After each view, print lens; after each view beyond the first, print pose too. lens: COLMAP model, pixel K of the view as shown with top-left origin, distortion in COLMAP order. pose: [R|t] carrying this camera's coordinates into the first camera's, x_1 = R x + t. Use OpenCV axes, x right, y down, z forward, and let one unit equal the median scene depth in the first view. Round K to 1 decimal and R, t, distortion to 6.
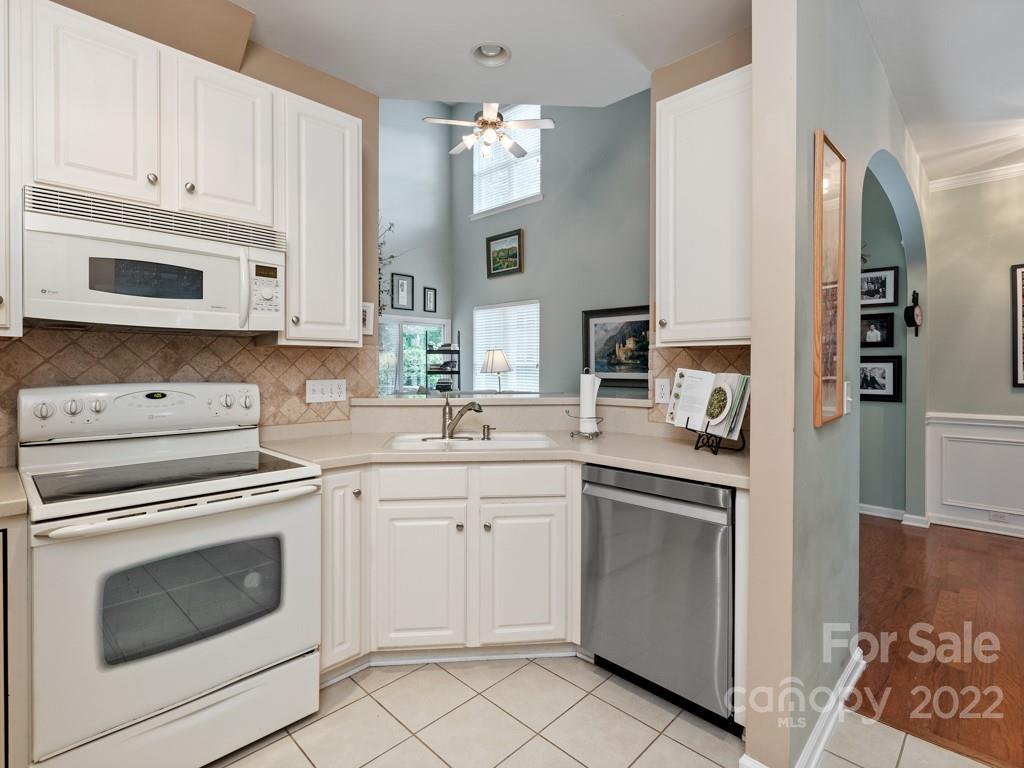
lens RADIAL K [[505.6, 0, 513.5], [0, 505.6, 367.5], [0, 0, 1]] dist [0.005064, -0.000999]
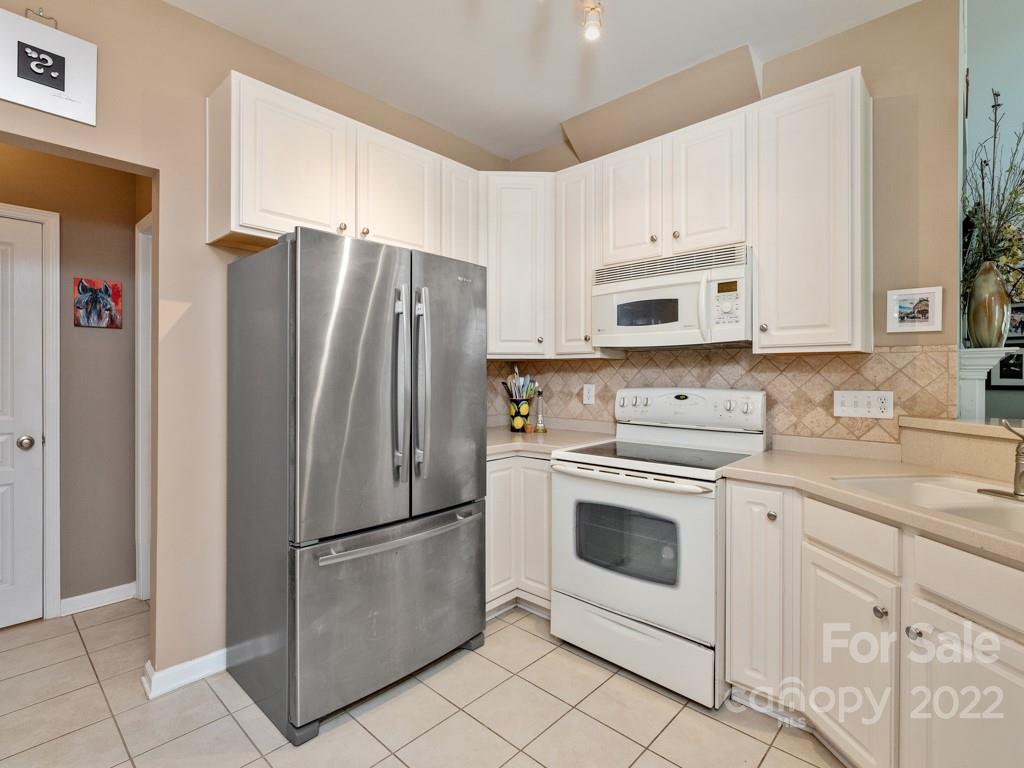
lens RADIAL K [[505.6, 0, 514.1], [0, 505.6, 374.6], [0, 0, 1]] dist [0.005064, -0.000999]
pose [[0.030409, -0.001324, -0.999537, 0.469907], [-0.003262, 0.999994, -0.001424, 0.000352], [0.999532, 0.003304, 0.030405, 0.419781]]
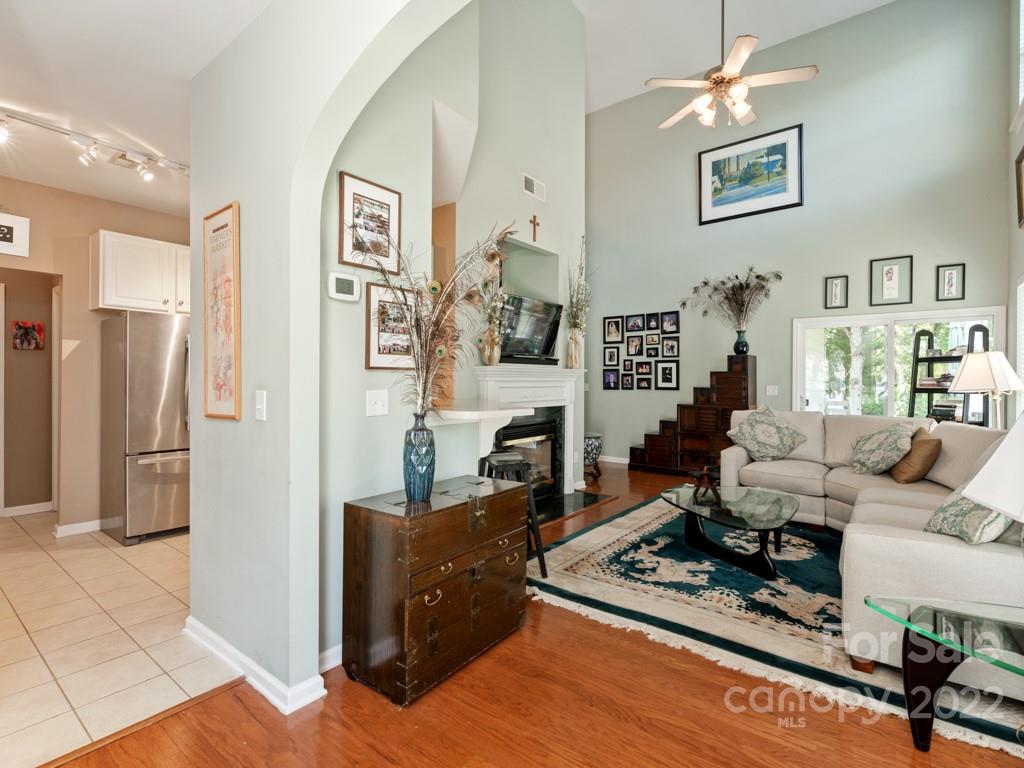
lens RADIAL K [[505.6, 0, 511.8], [0, 505.6, 379.7], [0, 0, 1]] dist [0.005064, -0.000999]
pose [[0.109017, -0.002304, -0.994037, 1.705349], [-0.006302, 0.999976, -0.003009, 0.004286], [0.994020, 0.006593, 0.109000, 1.351789]]
